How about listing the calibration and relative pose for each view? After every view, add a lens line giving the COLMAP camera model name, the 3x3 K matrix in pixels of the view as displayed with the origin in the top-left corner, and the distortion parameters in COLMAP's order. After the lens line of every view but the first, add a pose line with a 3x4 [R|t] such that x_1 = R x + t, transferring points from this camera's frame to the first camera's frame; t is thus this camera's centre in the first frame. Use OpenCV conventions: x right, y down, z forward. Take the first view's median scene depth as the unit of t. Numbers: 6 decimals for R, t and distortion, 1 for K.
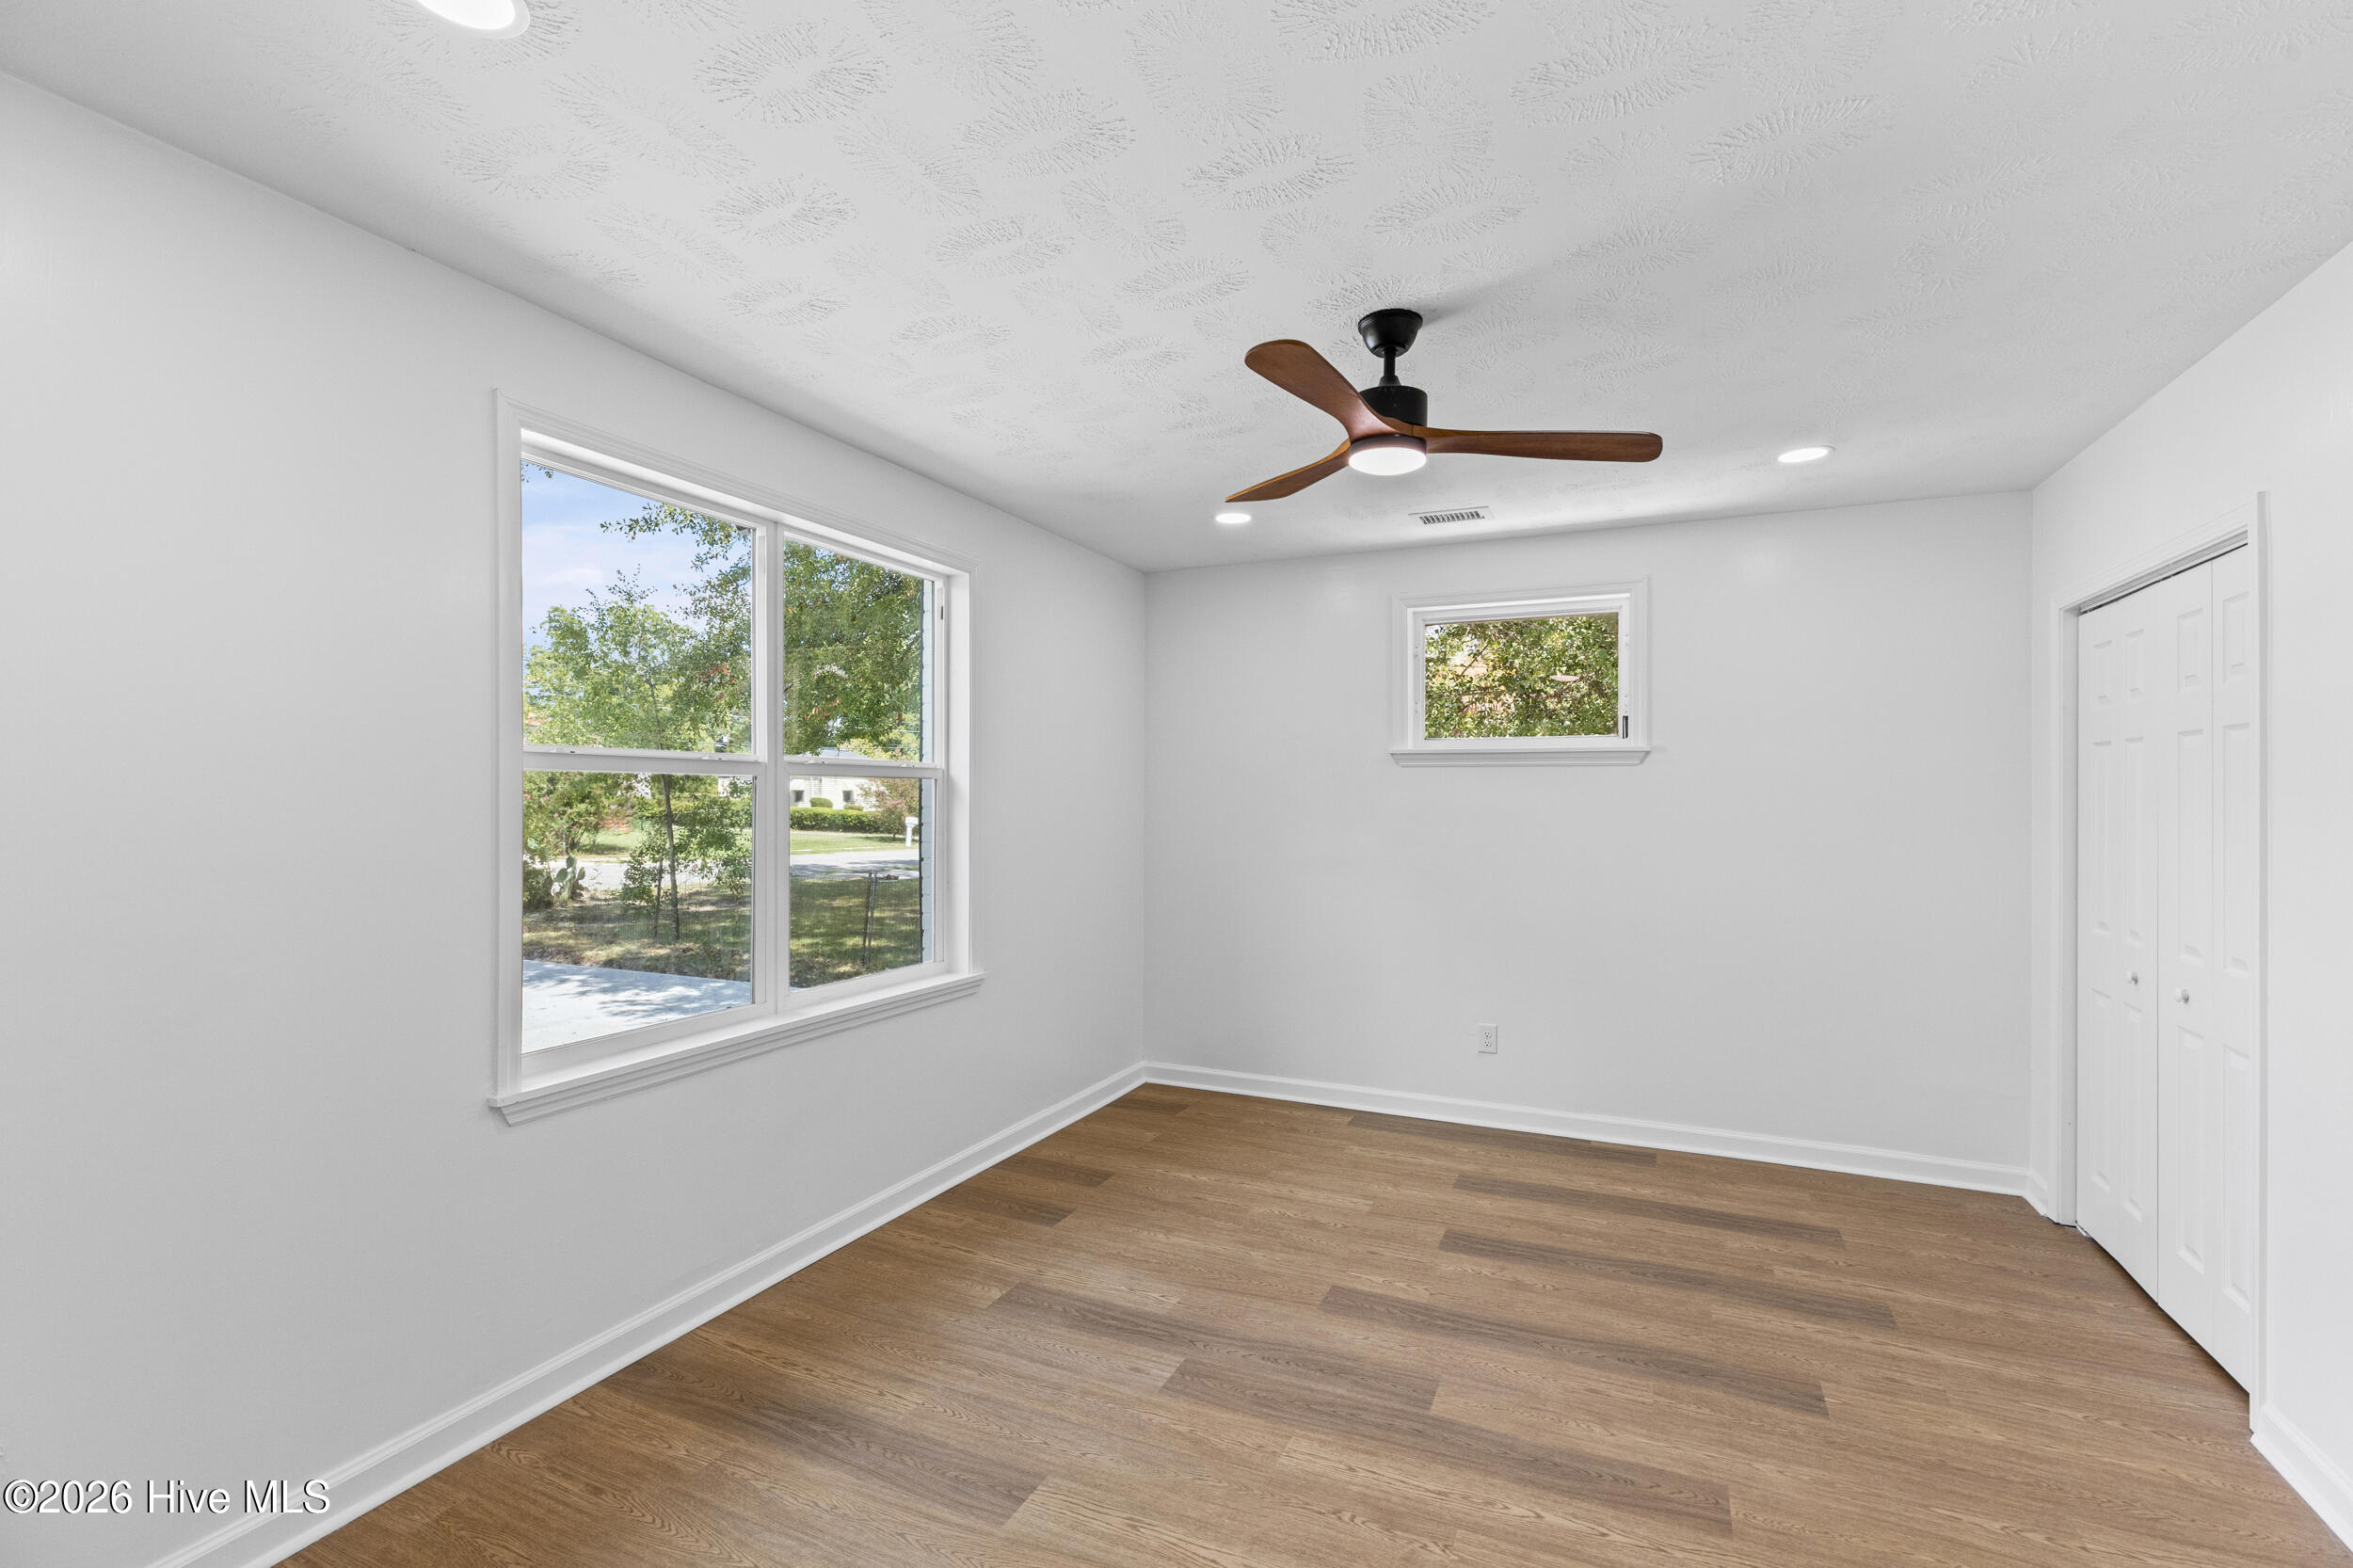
lens RADIAL K [[1055.8, 0, 1178.4], [0, 1055.8, 787.3], [0, 0, 1]] dist [0.005228, 0.000187]
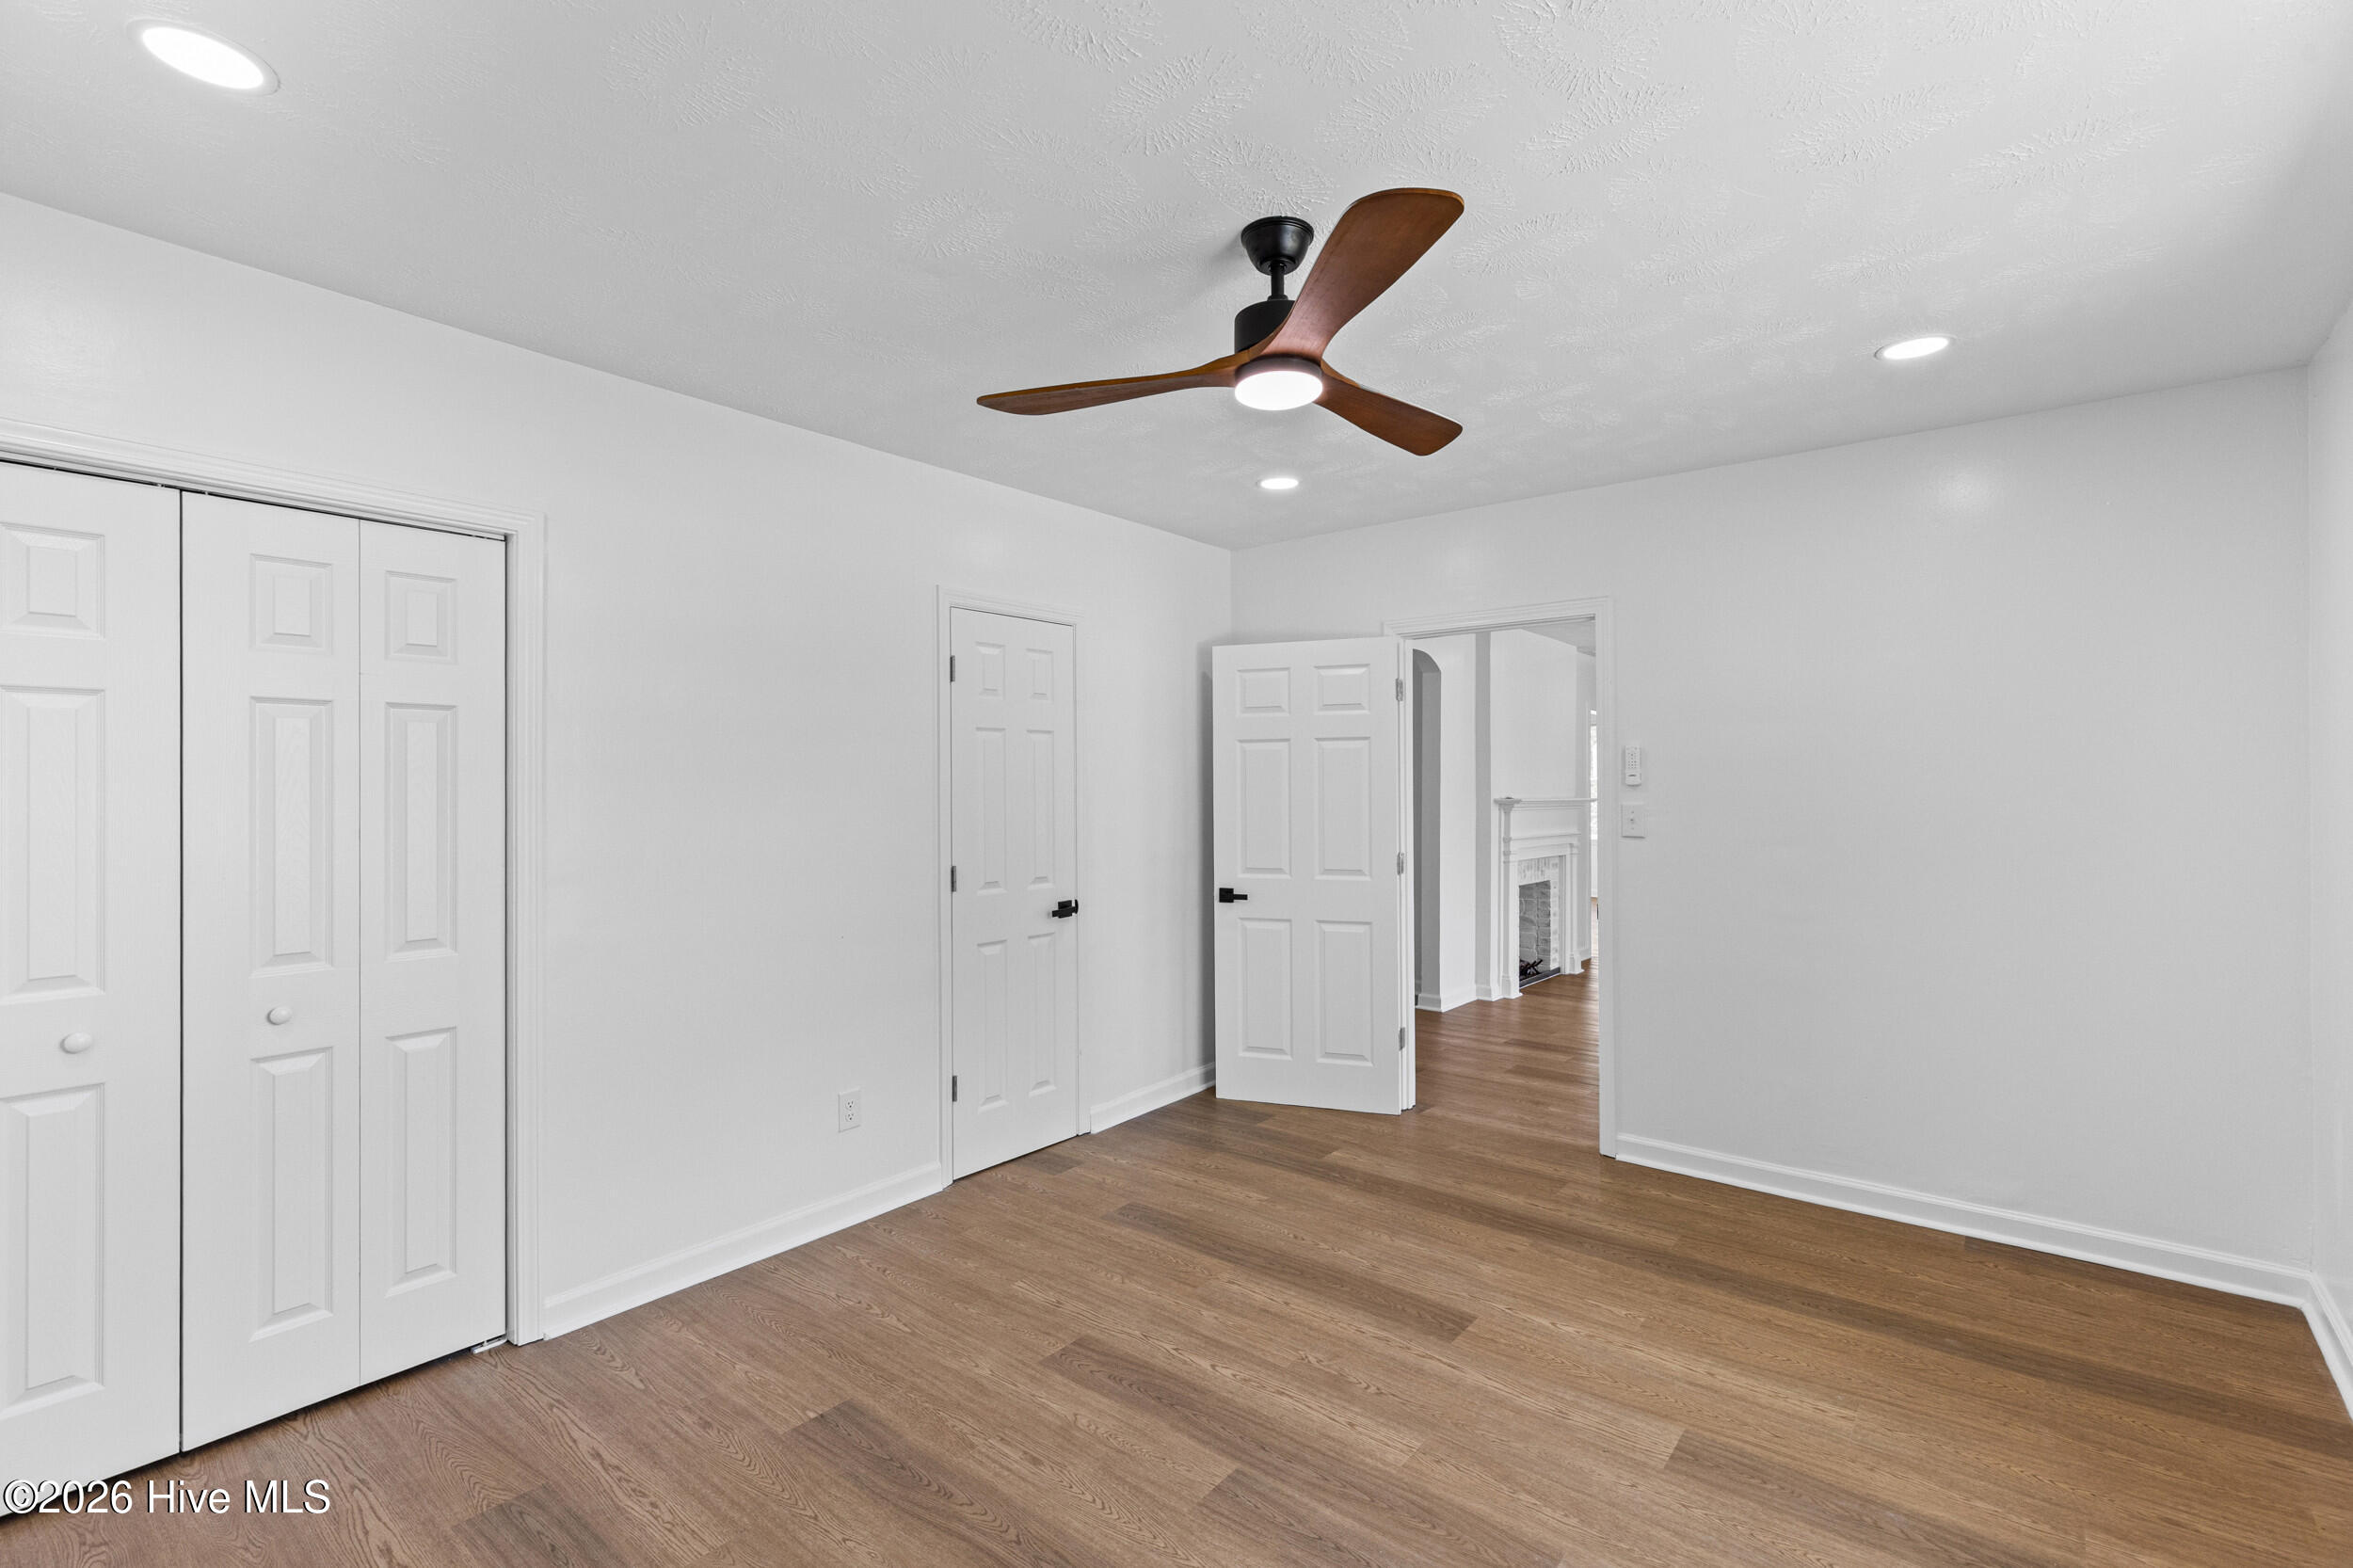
lens RADIAL K [[1055.8, 0, 1176.2], [0, 1055.8, 786.7], [0, 0, 1]] dist [0.005228, 0.000187]
pose [[-0.966845, -0.003004, 0.255347, 0.063389], [-0.004853, 0.999966, -0.006612, 0.020652], [-0.255319, -0.007632, -0.966827, 1.980616]]
